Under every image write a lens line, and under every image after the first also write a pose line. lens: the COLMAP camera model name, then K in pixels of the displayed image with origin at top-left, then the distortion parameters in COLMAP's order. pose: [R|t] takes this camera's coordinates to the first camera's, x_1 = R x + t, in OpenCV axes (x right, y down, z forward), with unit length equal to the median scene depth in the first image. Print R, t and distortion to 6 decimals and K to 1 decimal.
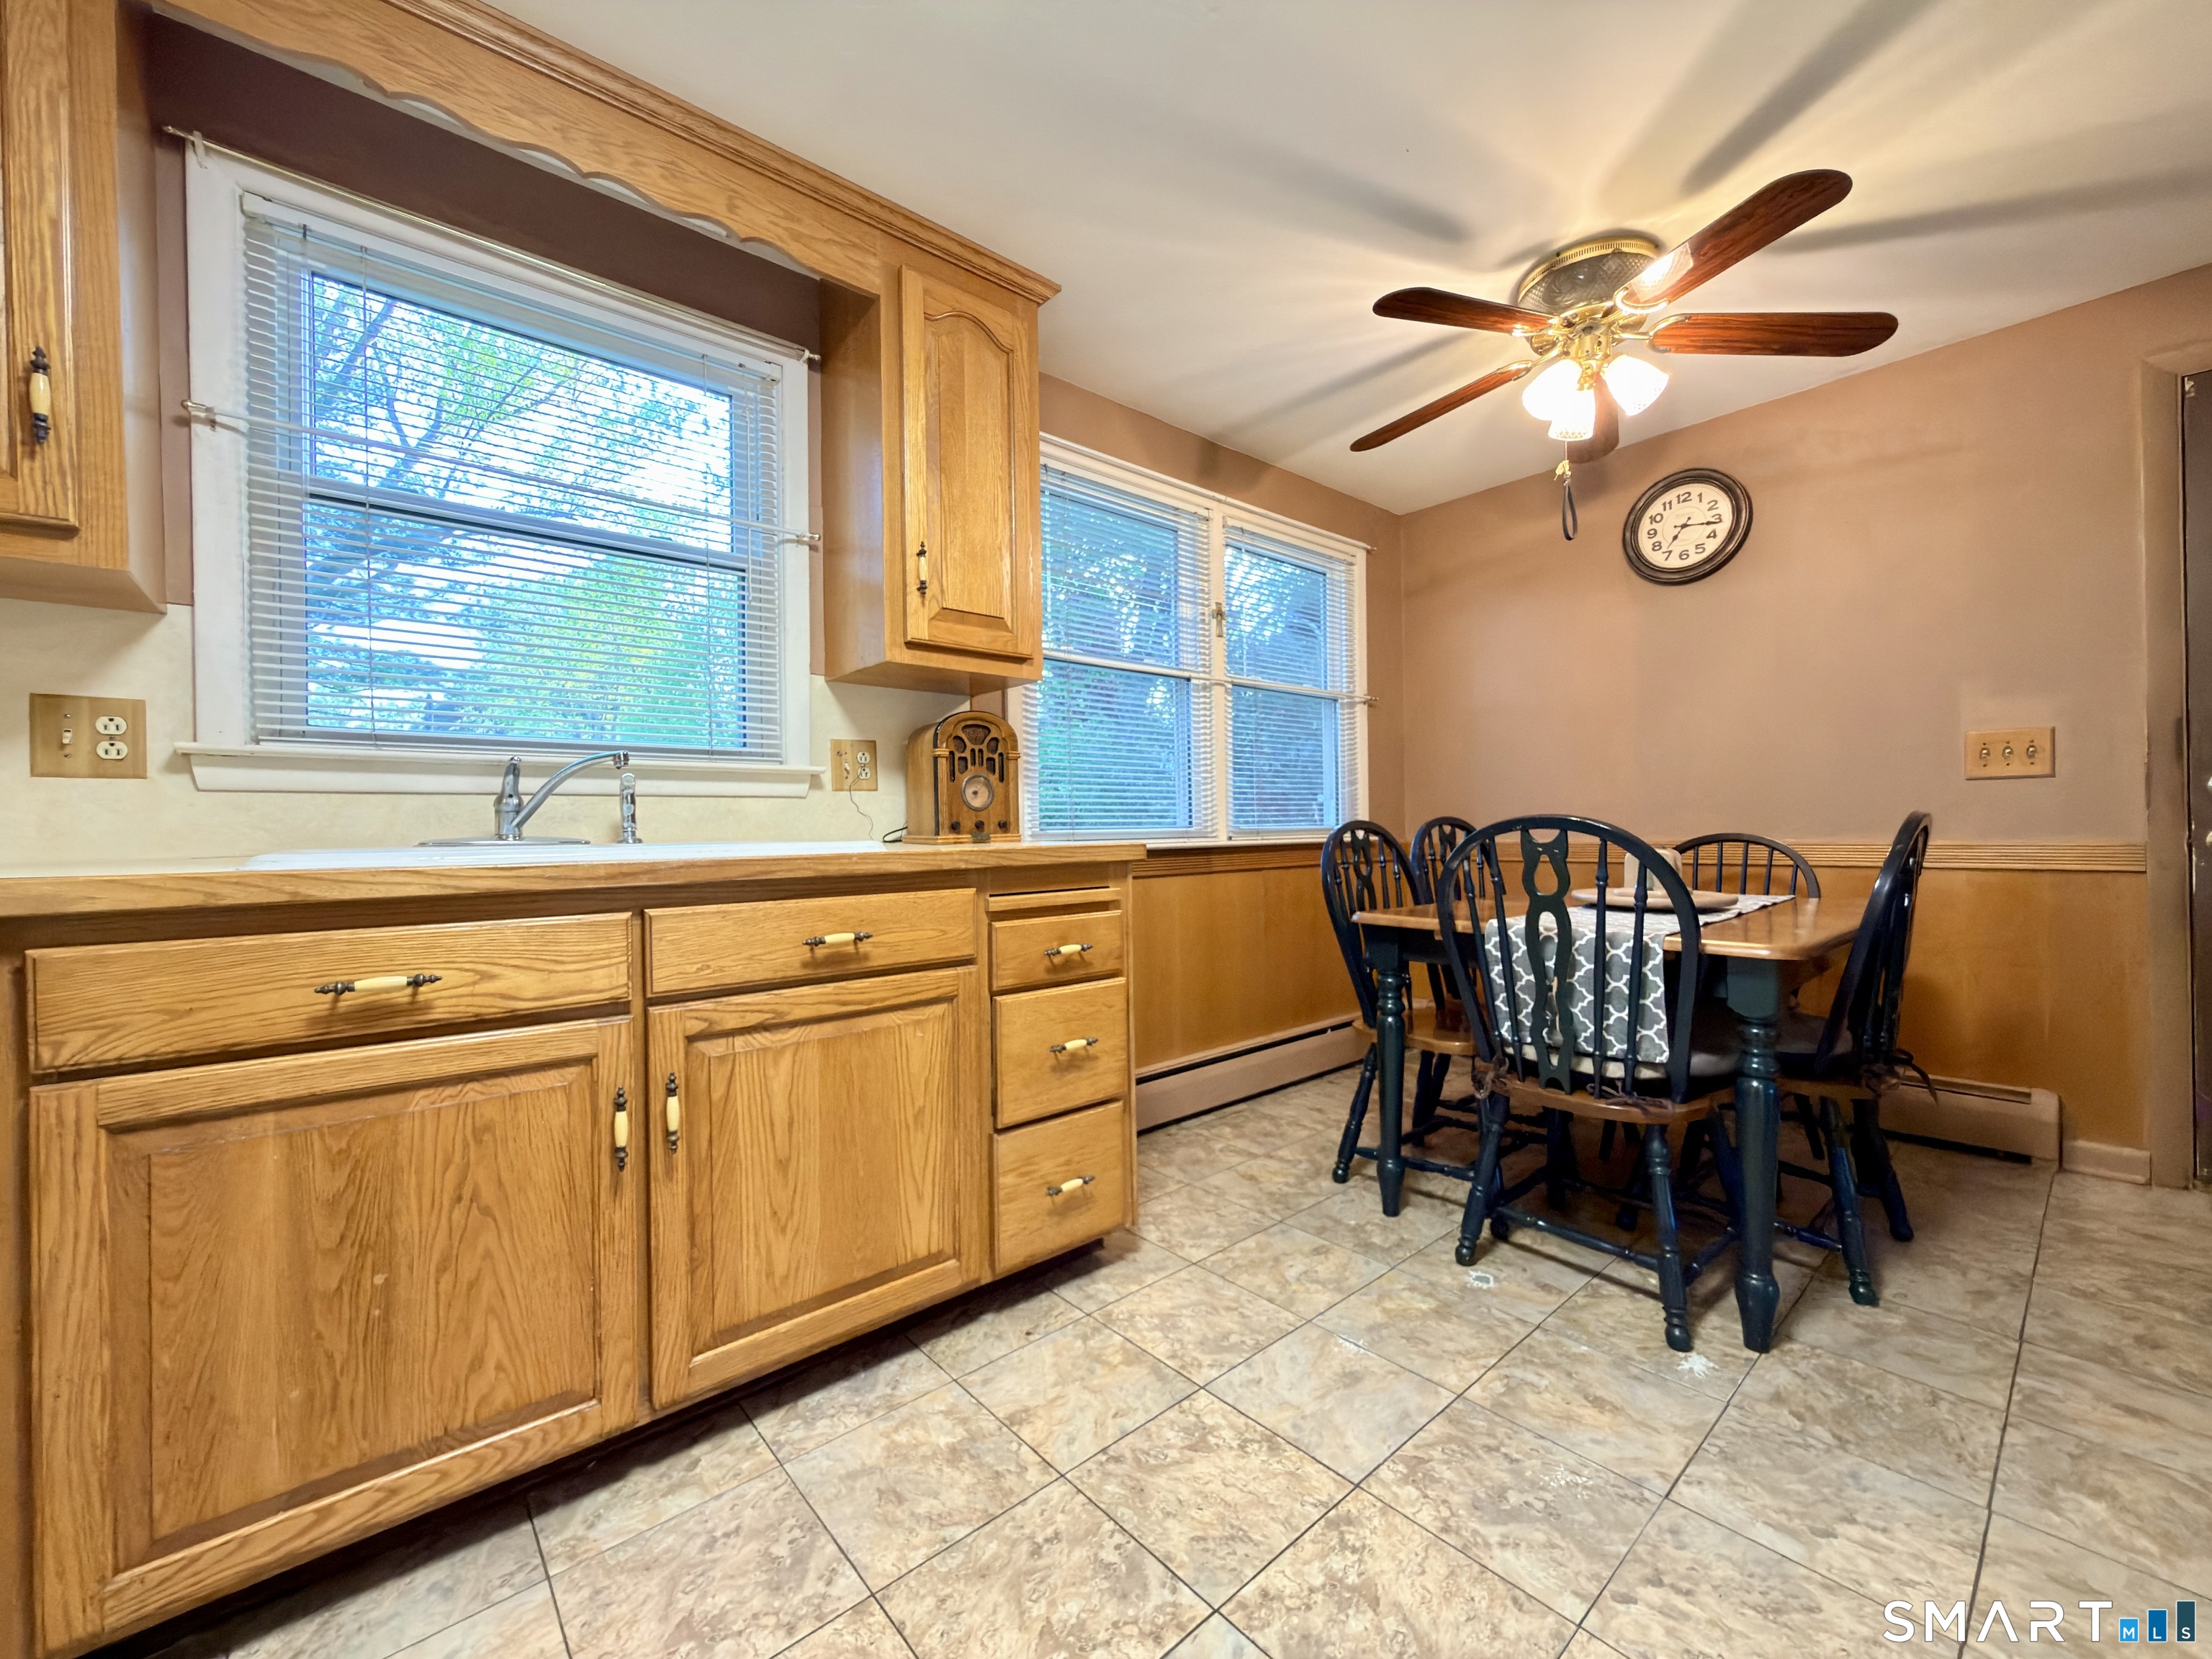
lens RADIAL K [[853.6, 0, 1121.7], [0, 853.6, 832.1], [0, 0, 1]] dist [-0.001051, -0.000348]
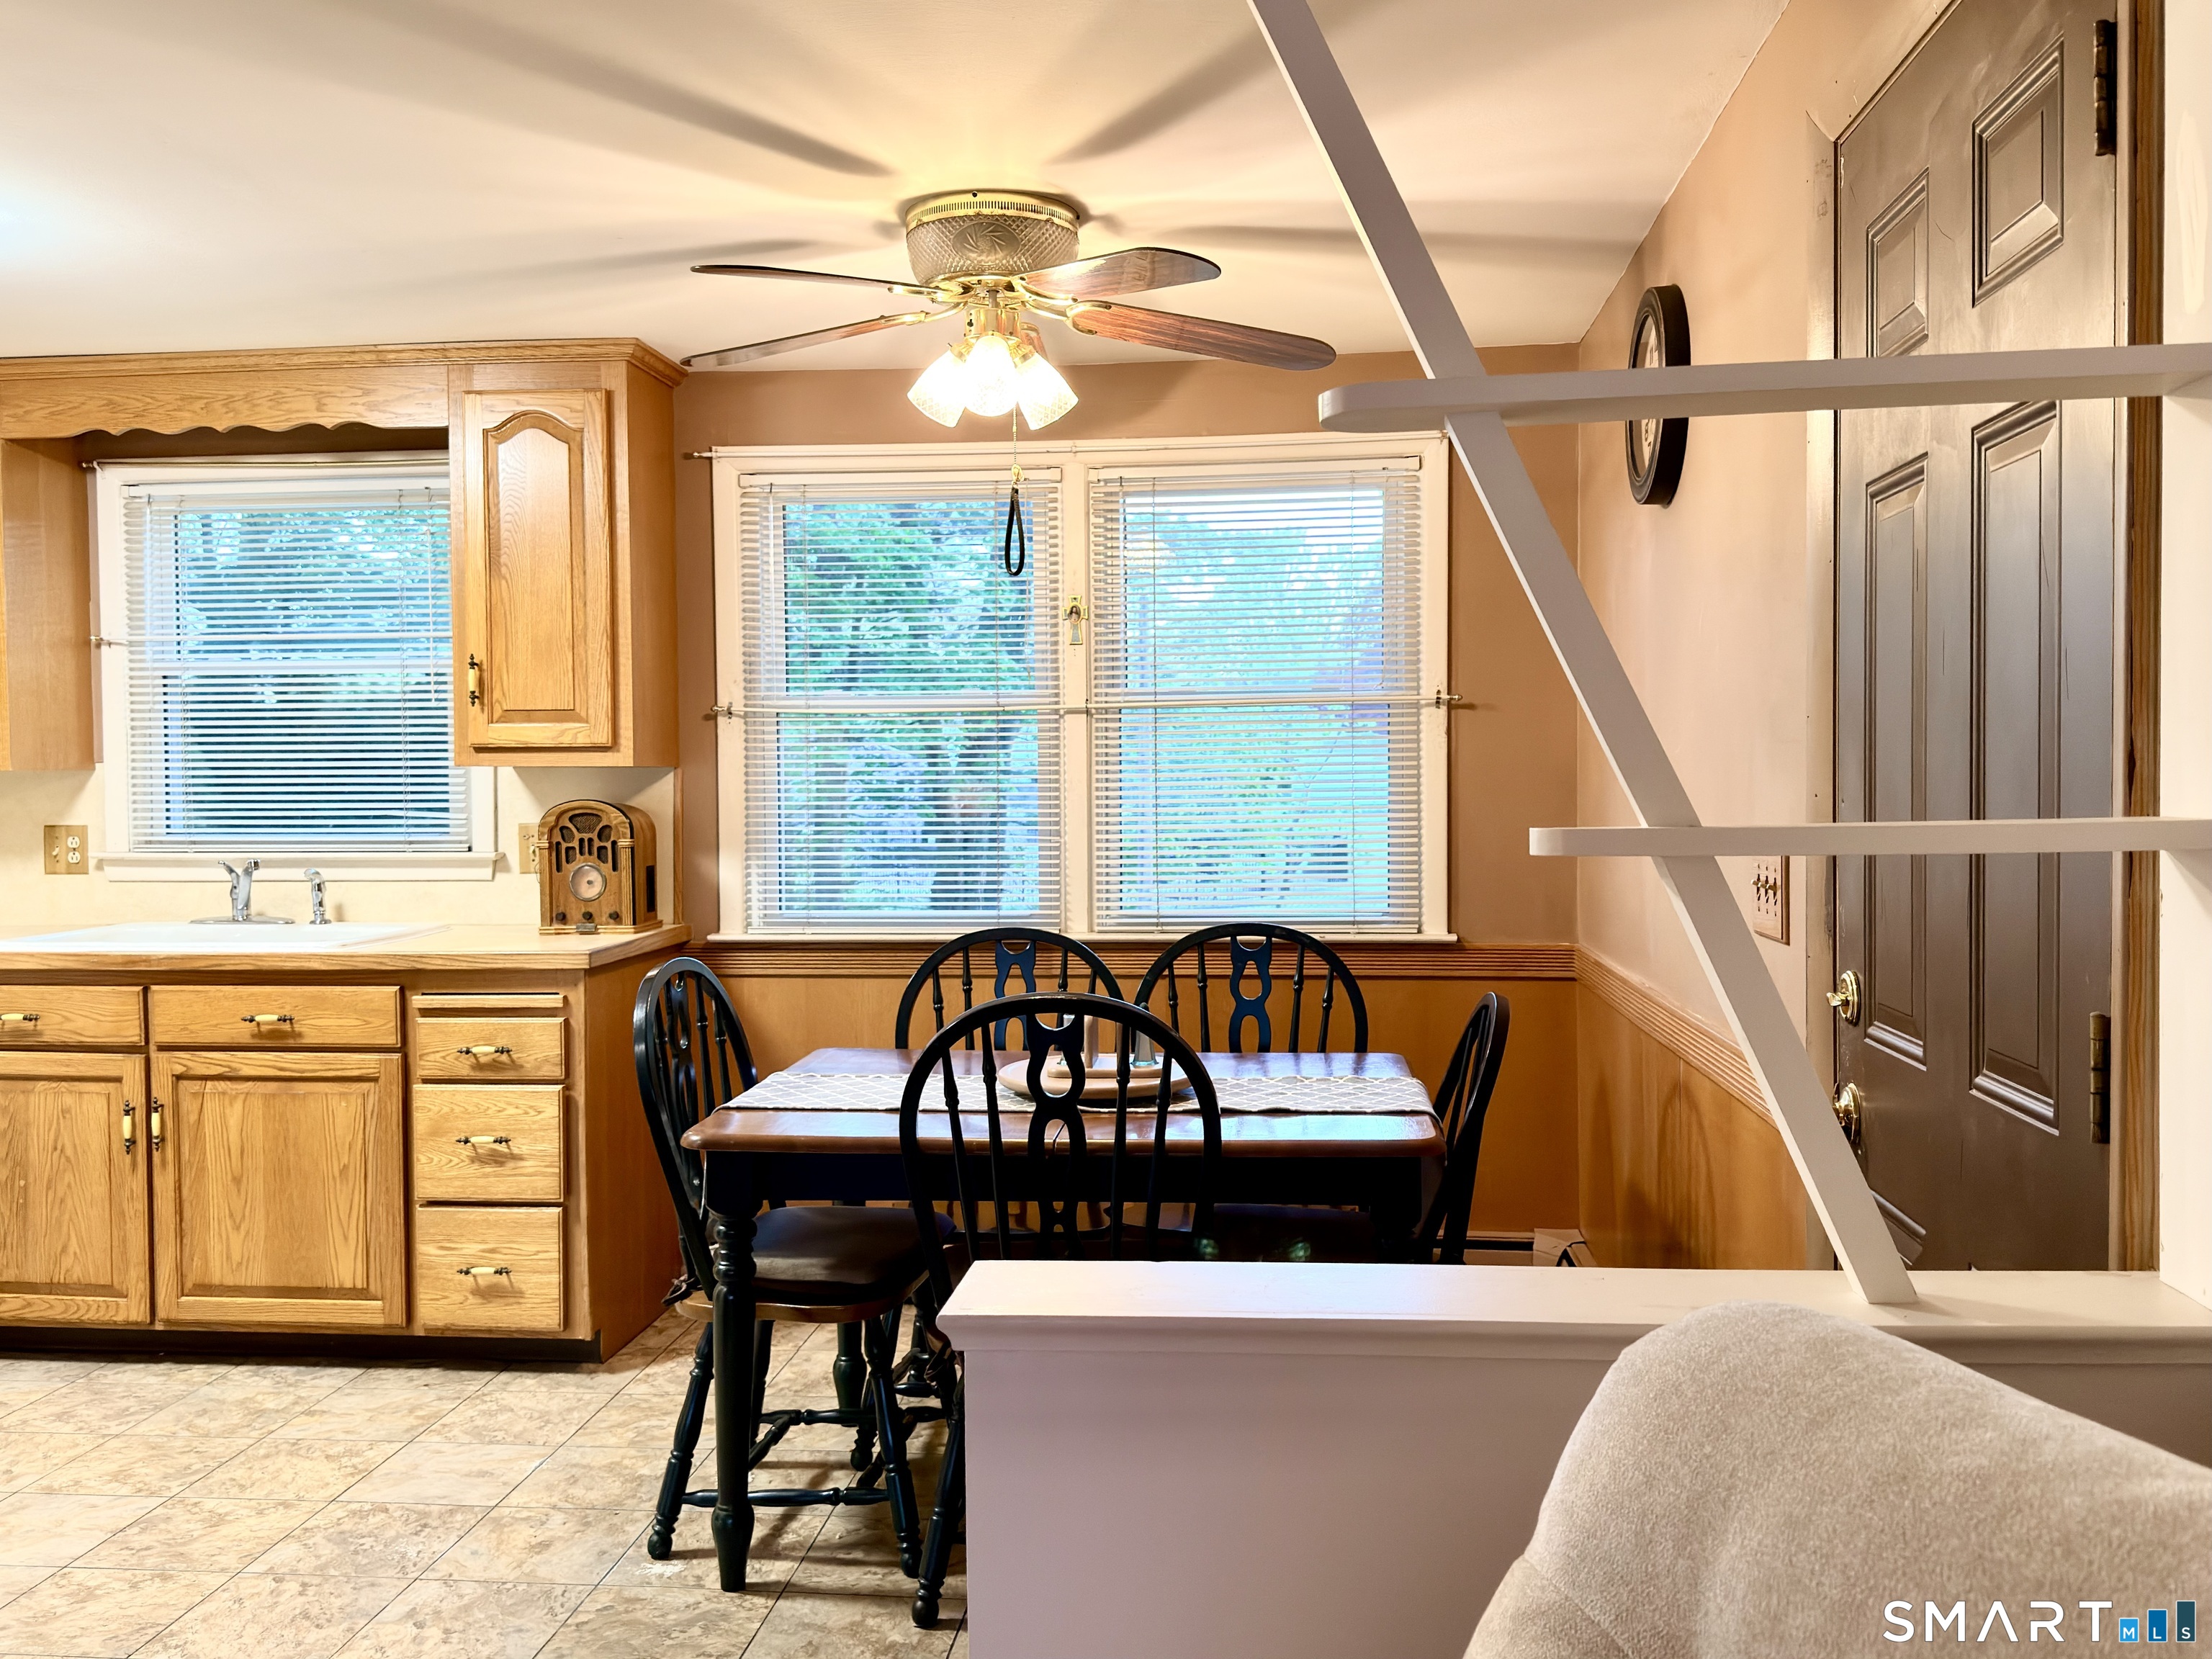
lens RADIAL K [[1778.2, 0, 1123.7], [0, 1778.2, 835.8], [0, 0, 1]] dist [0.043098, -0.064674]
pose [[0.709498, 0.029774, -0.704079, 2.580421], [-0.006788, 0.999349, 0.035419, -0.266571], [0.704675, -0.020350, 0.709238, -0.012743]]
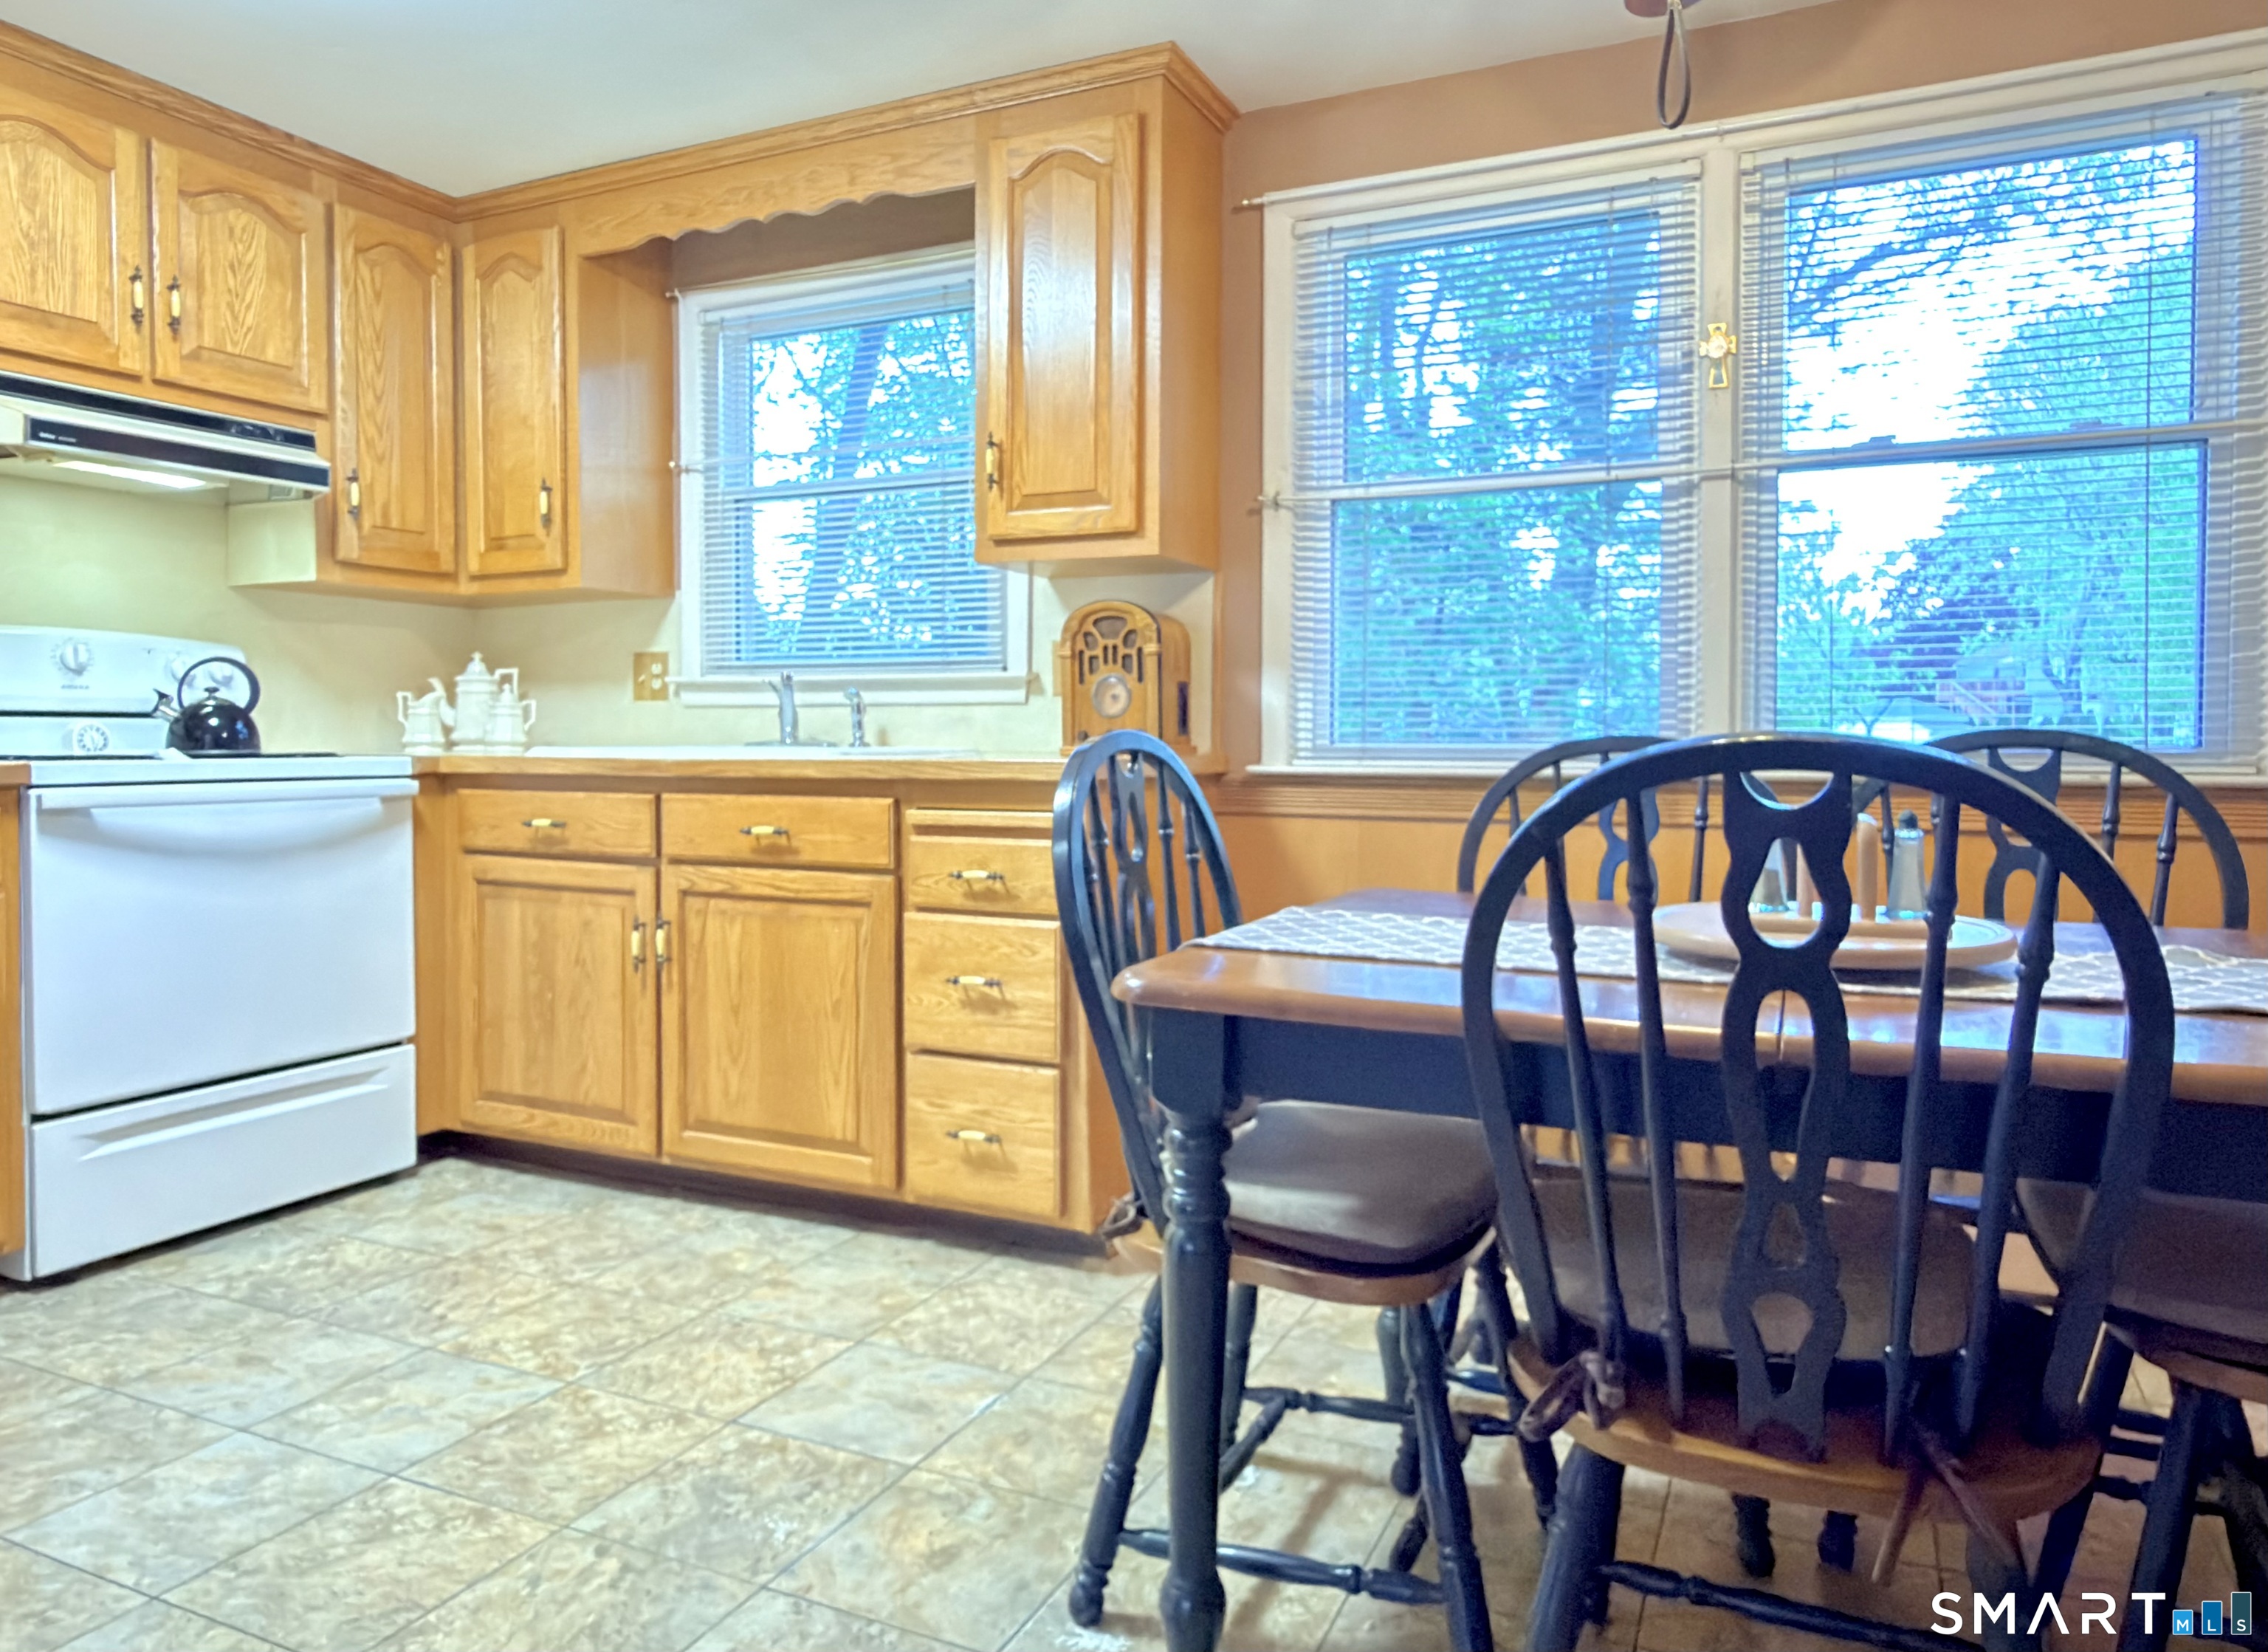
lens RADIAL K [[1440.9, 0, 1173.6], [0, 1440.9, 765.1], [0, 0, 1]] dist [0.009264, -0.010903]
pose [[0.439832, 0.032032, -0.897508, 1.738877], [-0.013283, 0.999486, 0.029162, -0.031973], [0.897982, -0.000905, 0.440032, 0.650491]]
